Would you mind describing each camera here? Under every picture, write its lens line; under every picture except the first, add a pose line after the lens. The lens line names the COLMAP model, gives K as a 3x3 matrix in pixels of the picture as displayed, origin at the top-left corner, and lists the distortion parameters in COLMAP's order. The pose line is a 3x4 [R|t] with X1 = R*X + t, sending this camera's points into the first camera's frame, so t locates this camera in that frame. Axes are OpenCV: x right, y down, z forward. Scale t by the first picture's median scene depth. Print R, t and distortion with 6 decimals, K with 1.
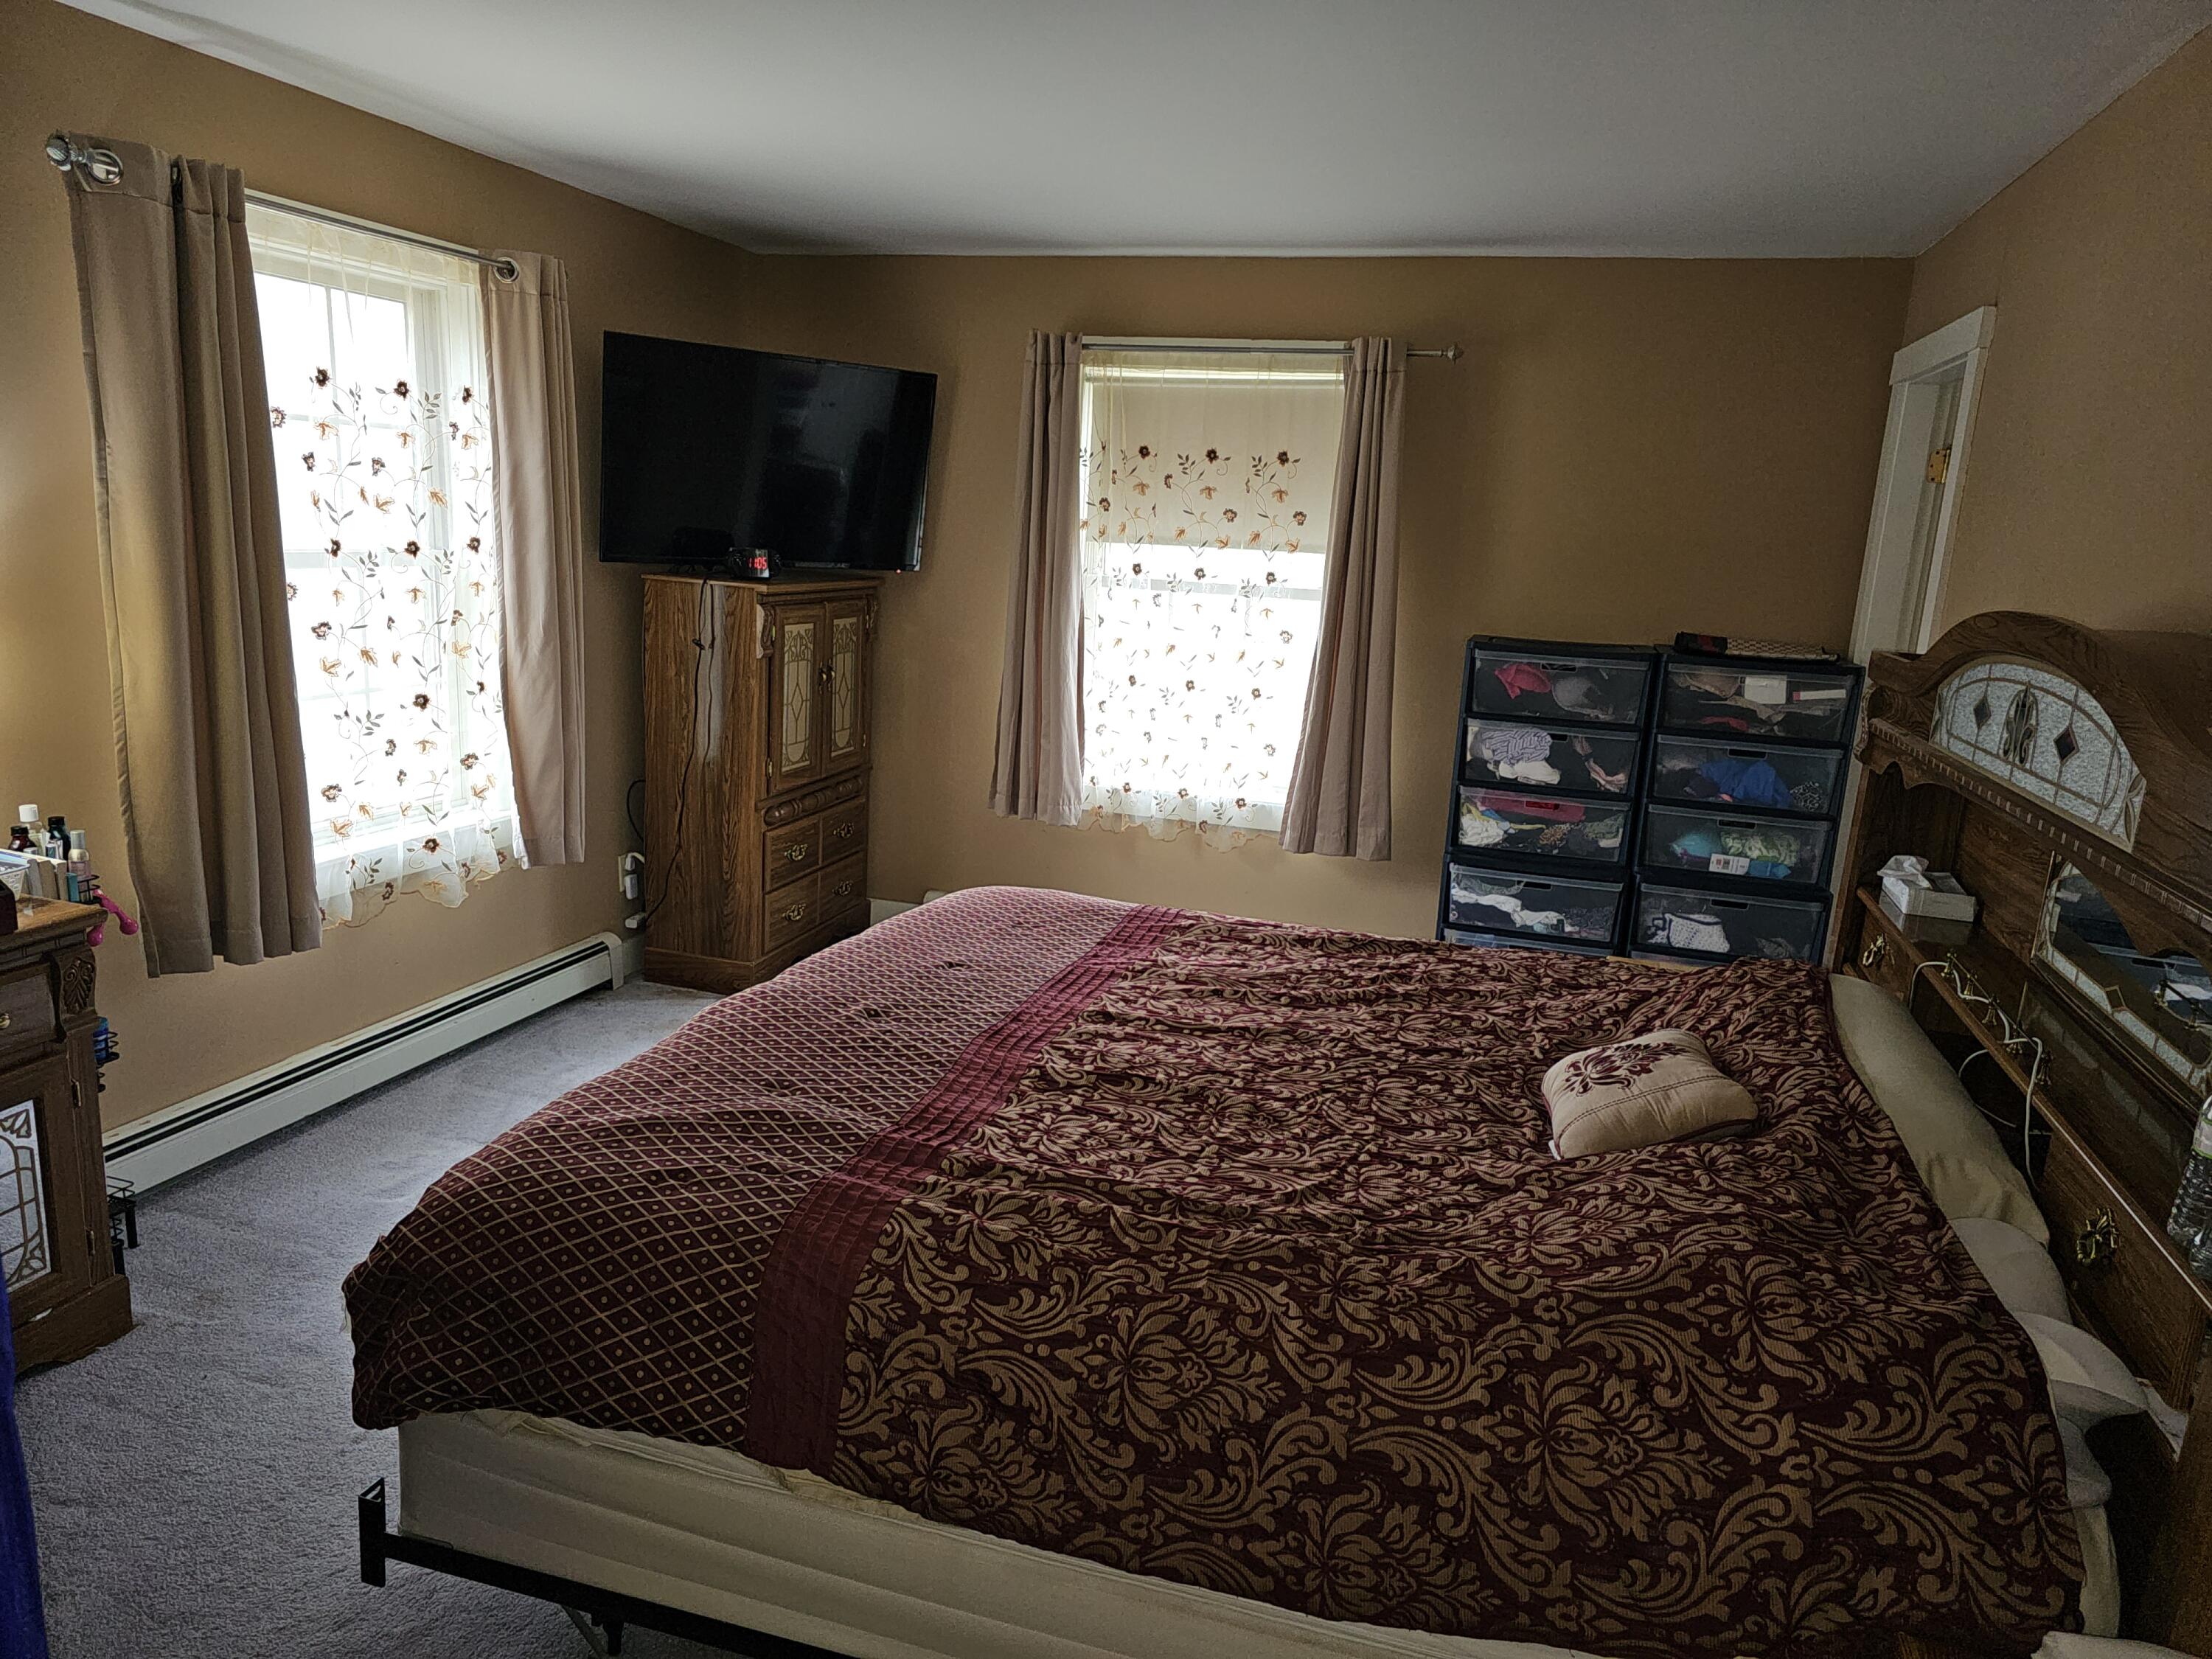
lens RADIAL K [[1506.7, 0, 1097.8], [0, 1506.7, 833.1], [0, 0, 1]] dist [0.069168, -0.064530]
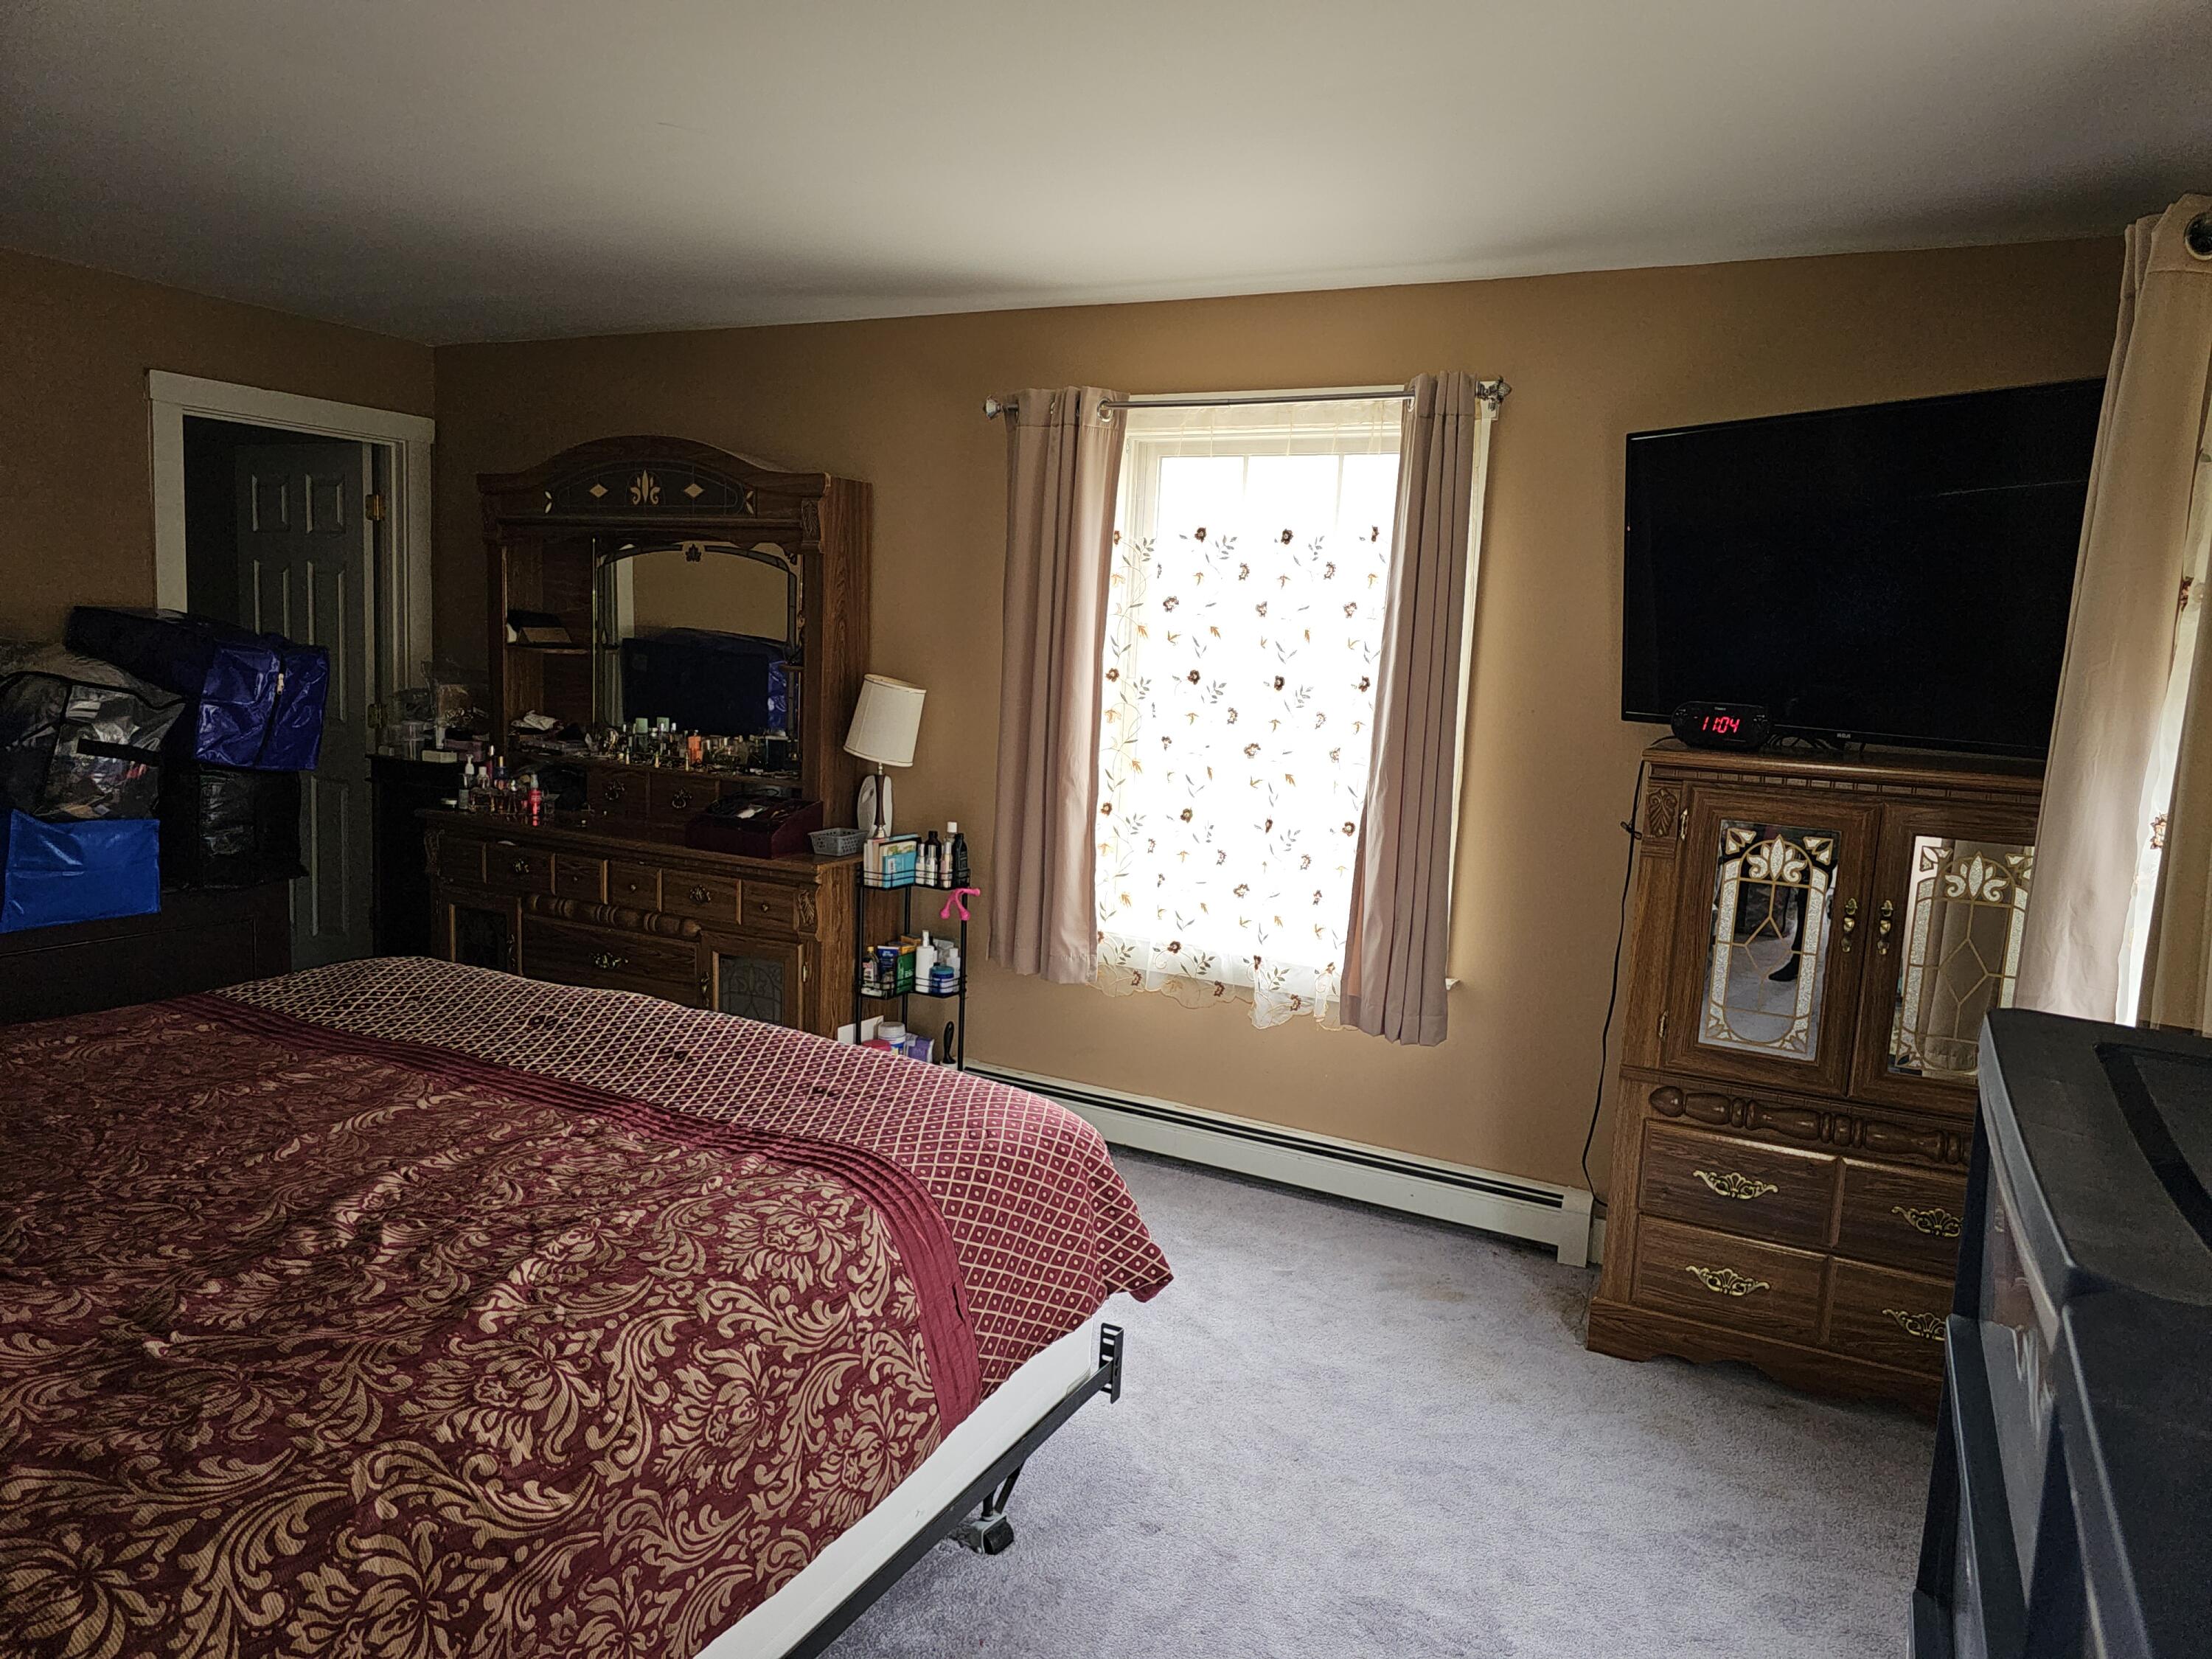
lens RADIAL K [[1506.7, 0, 1097.8], [0, 1506.7, 833.1], [0, 0, 1]] dist [0.069168, -0.064530]
pose [[-0.175091, 0.071244, -0.981971, 0.599697], [-0.253927, 0.960368, 0.114954, -0.174624], [0.951243, 0.269477, -0.150061, 1.054487]]
